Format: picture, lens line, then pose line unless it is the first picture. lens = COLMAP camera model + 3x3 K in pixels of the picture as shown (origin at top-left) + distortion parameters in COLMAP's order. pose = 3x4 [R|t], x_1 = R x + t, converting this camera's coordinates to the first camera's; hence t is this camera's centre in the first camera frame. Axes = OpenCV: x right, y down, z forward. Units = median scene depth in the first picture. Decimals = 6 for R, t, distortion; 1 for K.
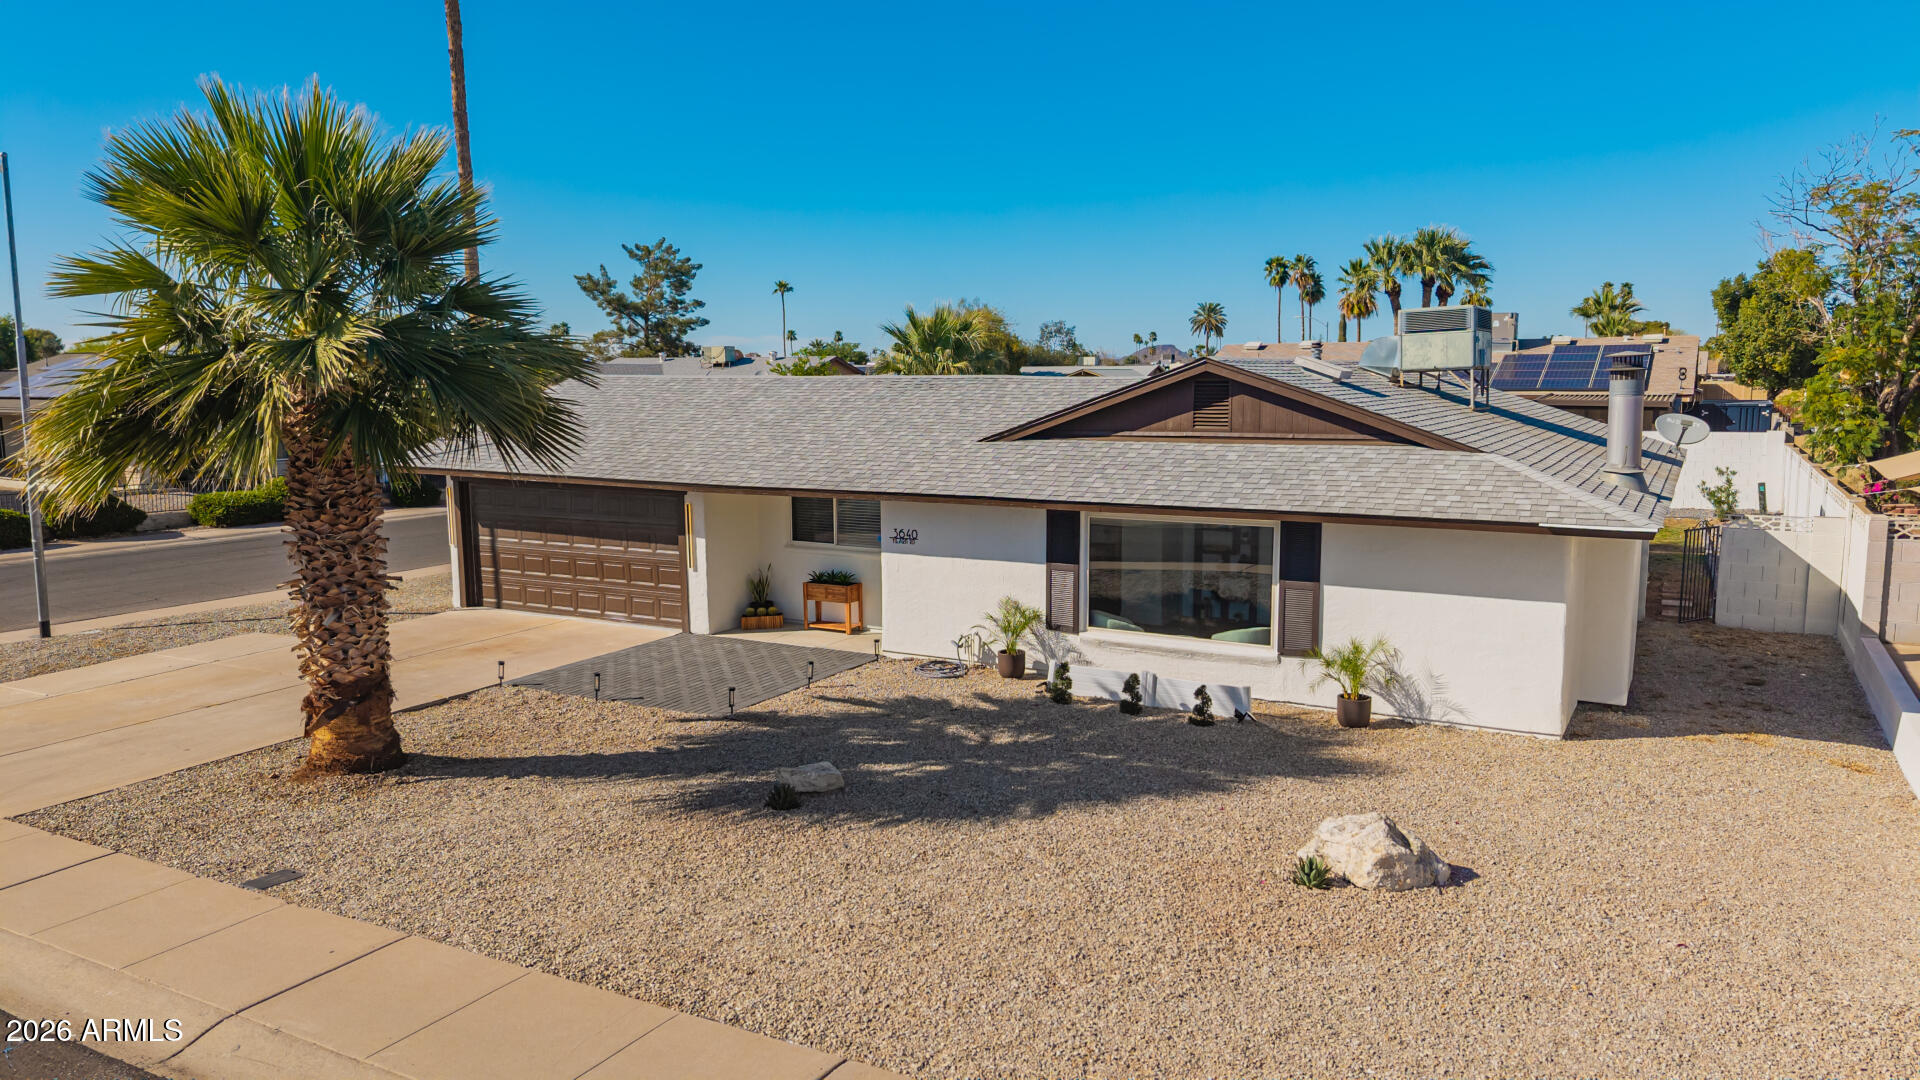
lens RADIAL K [[1277.3, 0, 960.0], [0, 1277.3, 540.0], [0, 0, 1]] dist [0.075869, -0.106137]
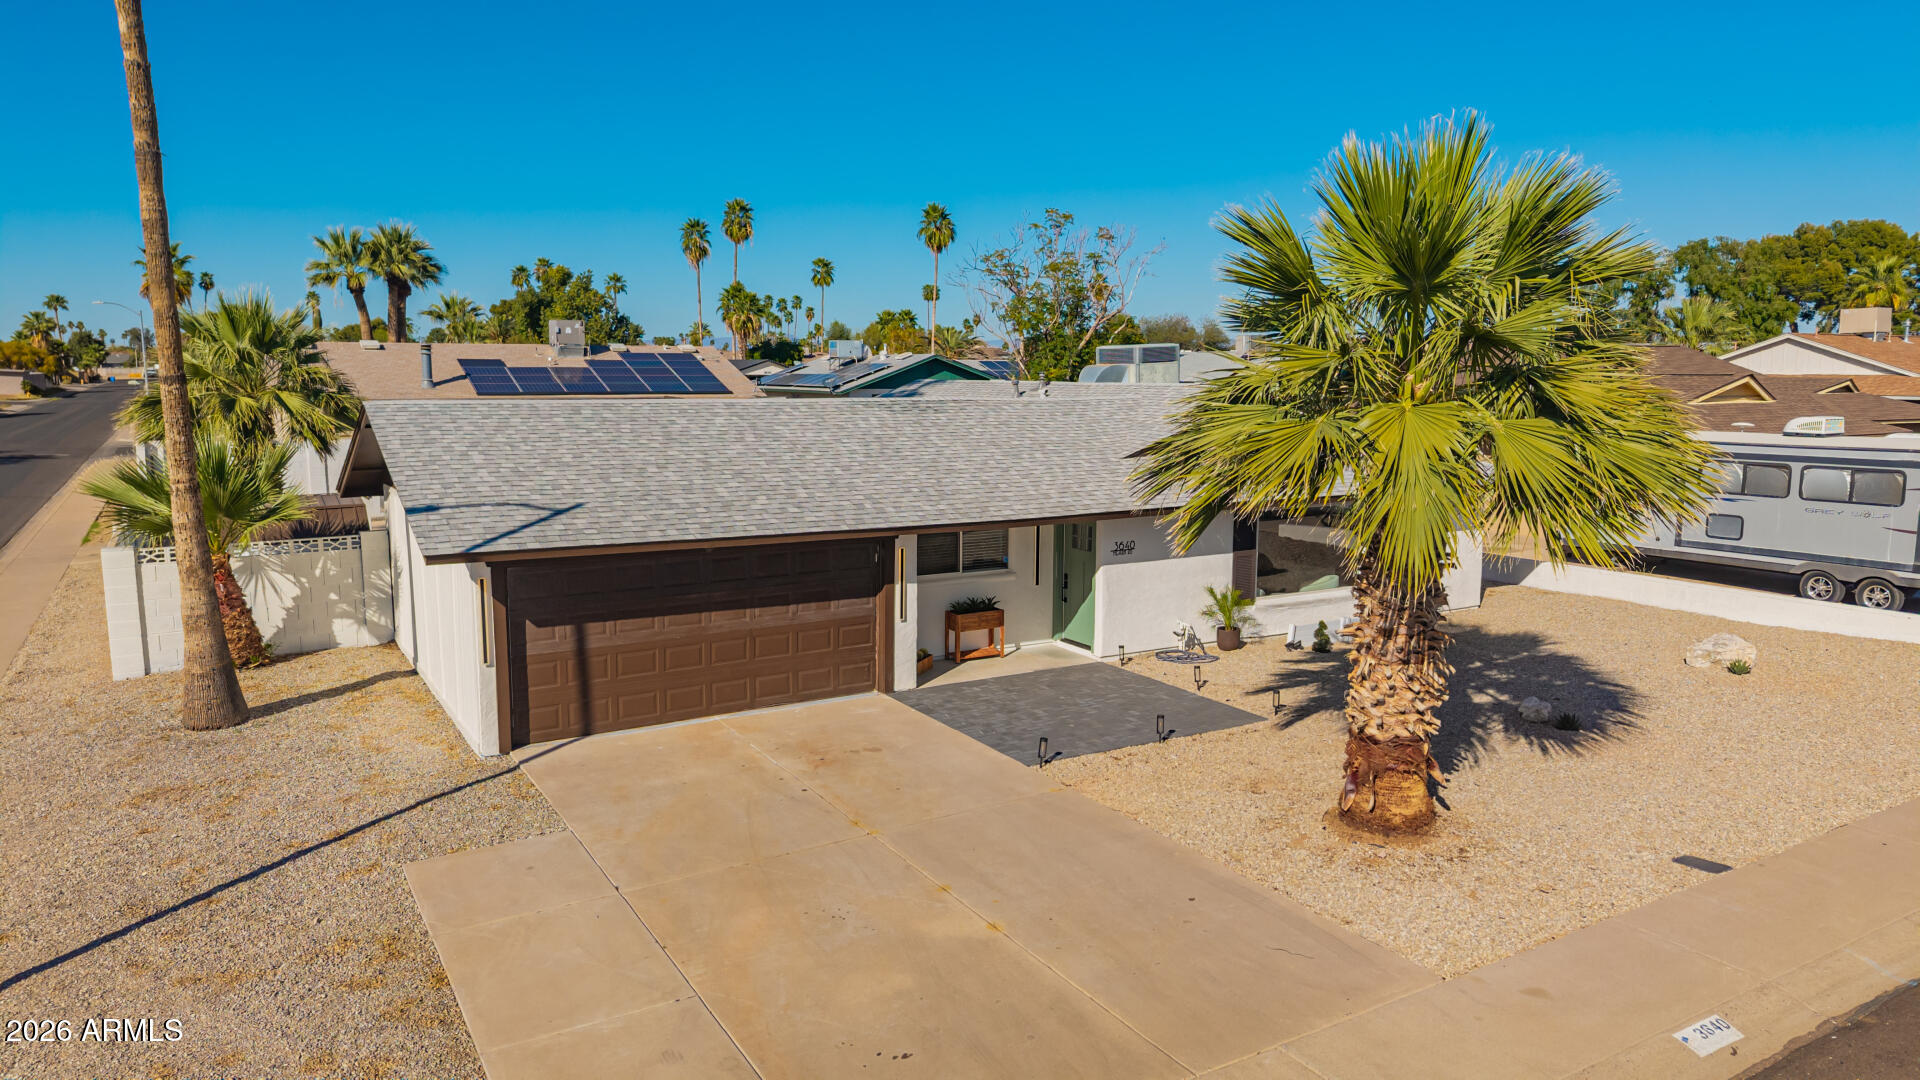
lens RADIAL K [[1277.3, 0, 960.0], [0, 1277.3, 540.0], [0, 0, 1]] dist [0.075869, -0.106137]
pose [[0.493288, -0.112132, 0.862608, -1.246312], [0.106925, 0.991953, 0.067800, -0.116141], [-0.863269, 0.058789, 0.501308, 0.673850]]
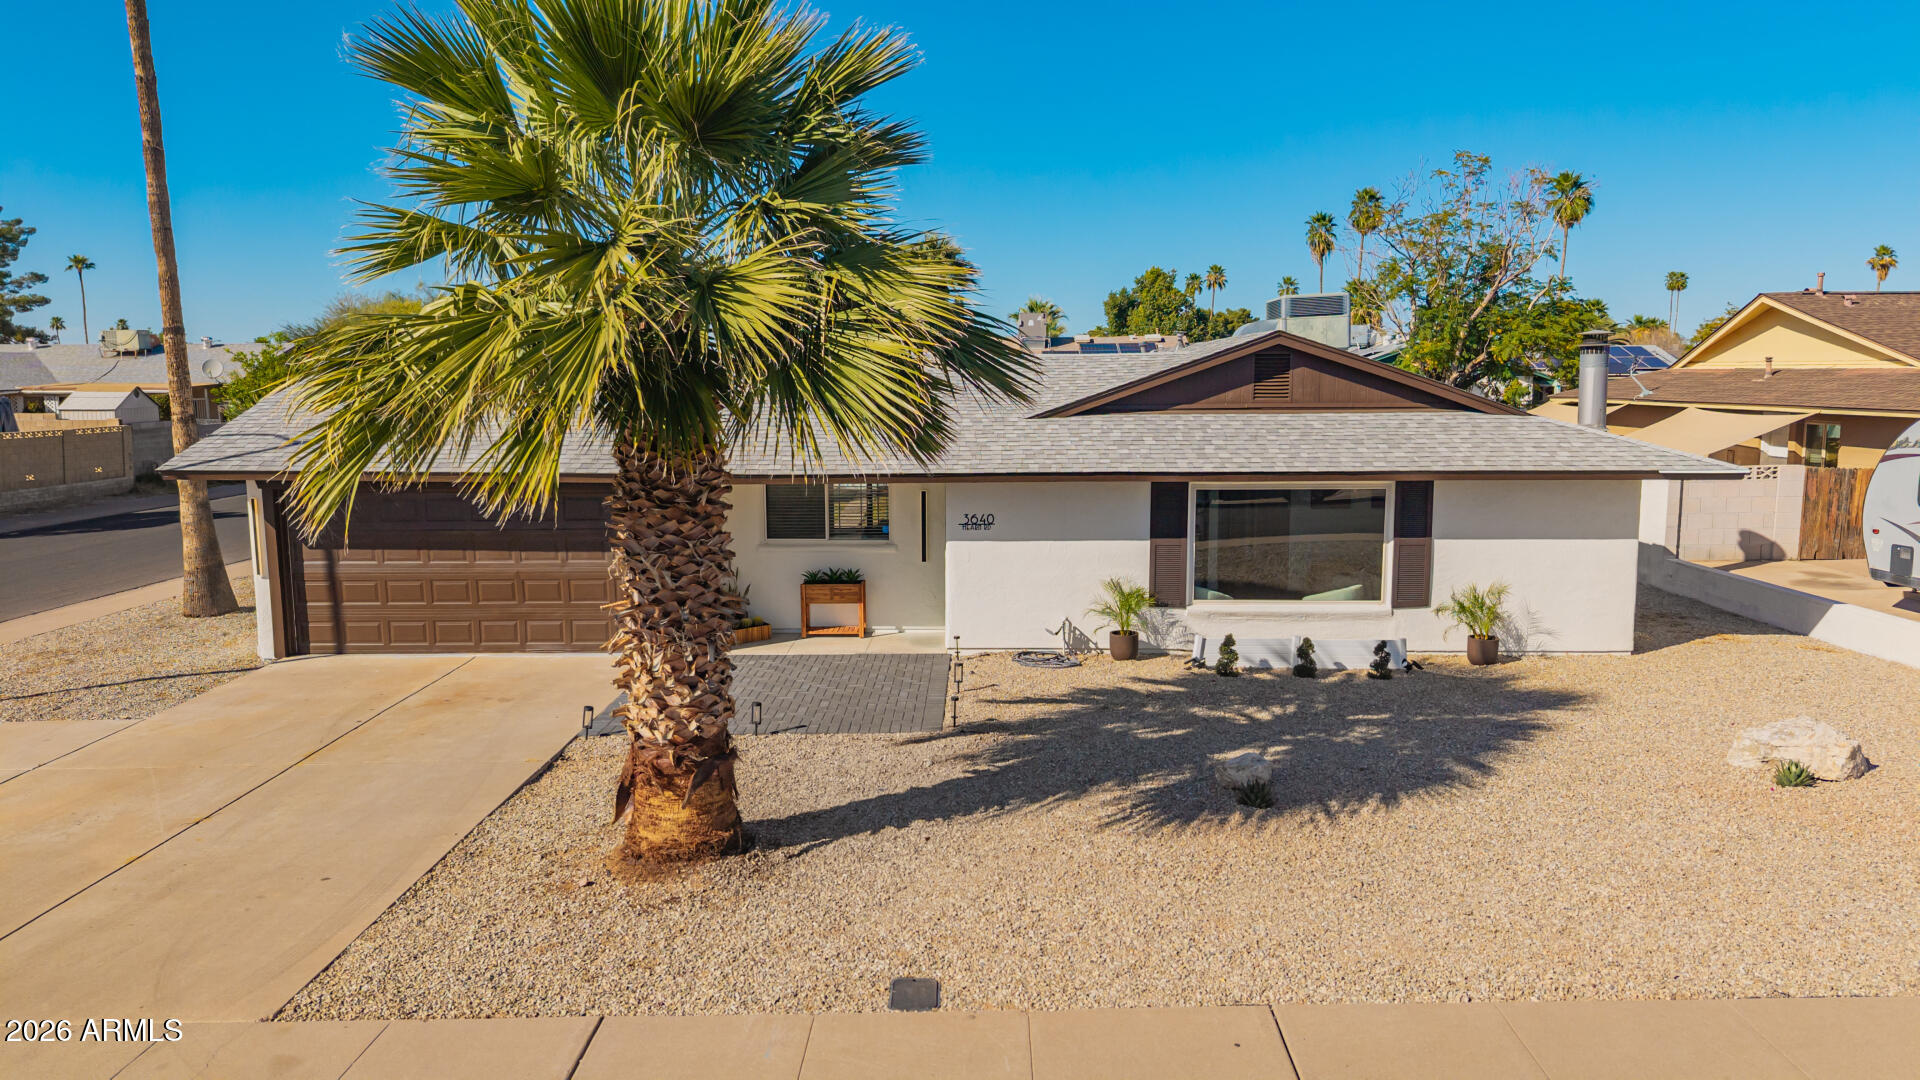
lens RADIAL K [[1277.3, 0, 960.0], [0, 1277.3, 540.0], [0, 0, 1]] dist [0.075869, -0.106137]
pose [[0.877343, -0.059772, 0.476126, -0.583844], [0.060256, 0.998081, 0.014266, -0.004187], [-0.476065, 0.016173, 0.879262, 0.231312]]
